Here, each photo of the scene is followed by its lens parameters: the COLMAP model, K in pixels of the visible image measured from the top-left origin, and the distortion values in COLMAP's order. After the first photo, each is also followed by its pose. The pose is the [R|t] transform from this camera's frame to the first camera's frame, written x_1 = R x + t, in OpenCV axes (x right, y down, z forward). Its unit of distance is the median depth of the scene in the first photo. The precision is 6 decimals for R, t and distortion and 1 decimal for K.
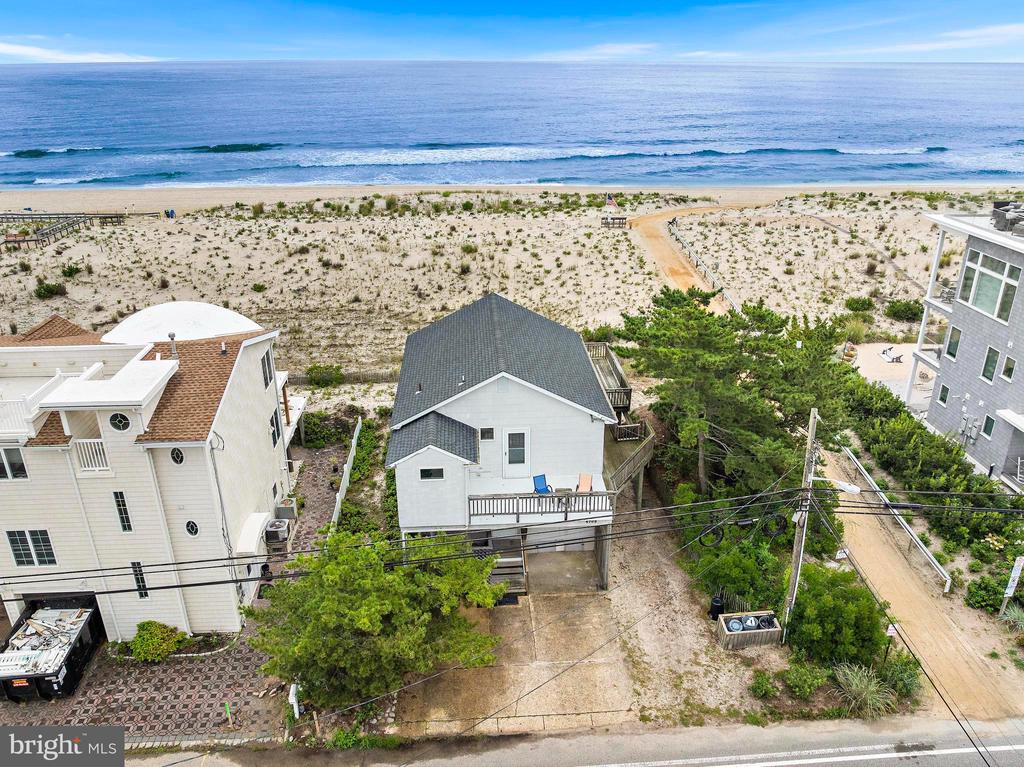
lens RADIAL K [[755.1, 0, 512.0], [0, 755.1, 383.5], [0, 0, 1]] dist [-0.036768, -0.005027]
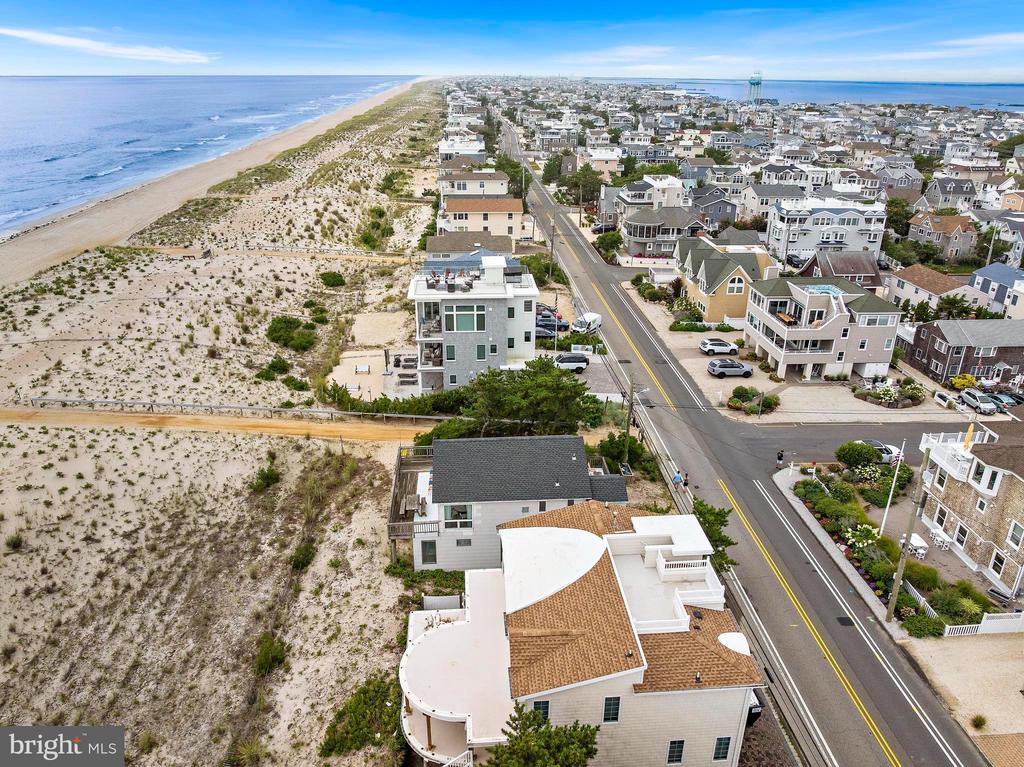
lens RADIAL K [[723.4, 0, 514.2], [0, 723.4, 382.8], [0, 0, 1]] dist [-0.038950, 0.003912]
pose [[-0.008673, -0.392873, 0.919552, -0.713959], [0.391233, 0.844949, 0.364690, -0.377488], [-0.920251, 0.362922, 0.146377, 0.383743]]
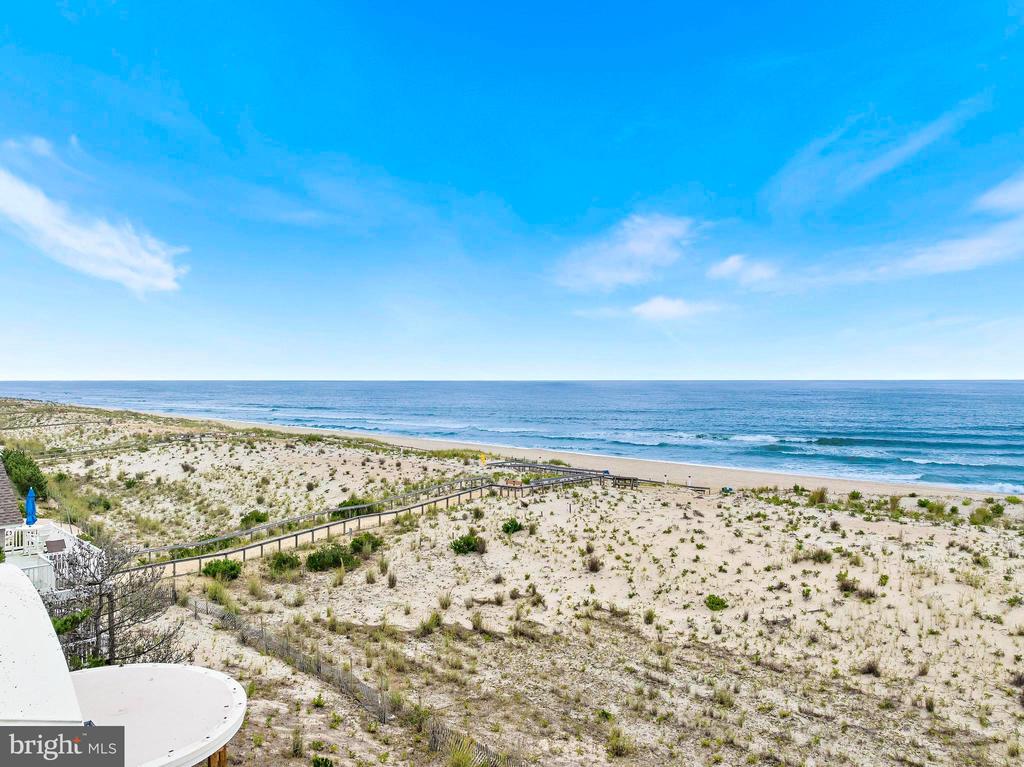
lens RADIAL K [[743.3, 0, 514.1], [0, 743.3, 385.3], [0, 0, 1]] dist [-0.037733, 0.001996]
pose [[0.667619, 0.004831, -0.744487, -0.008884], [-0.295754, 0.919412, -0.259251, -0.089444], [0.683238, 0.393266, 0.615246, 0.478537]]
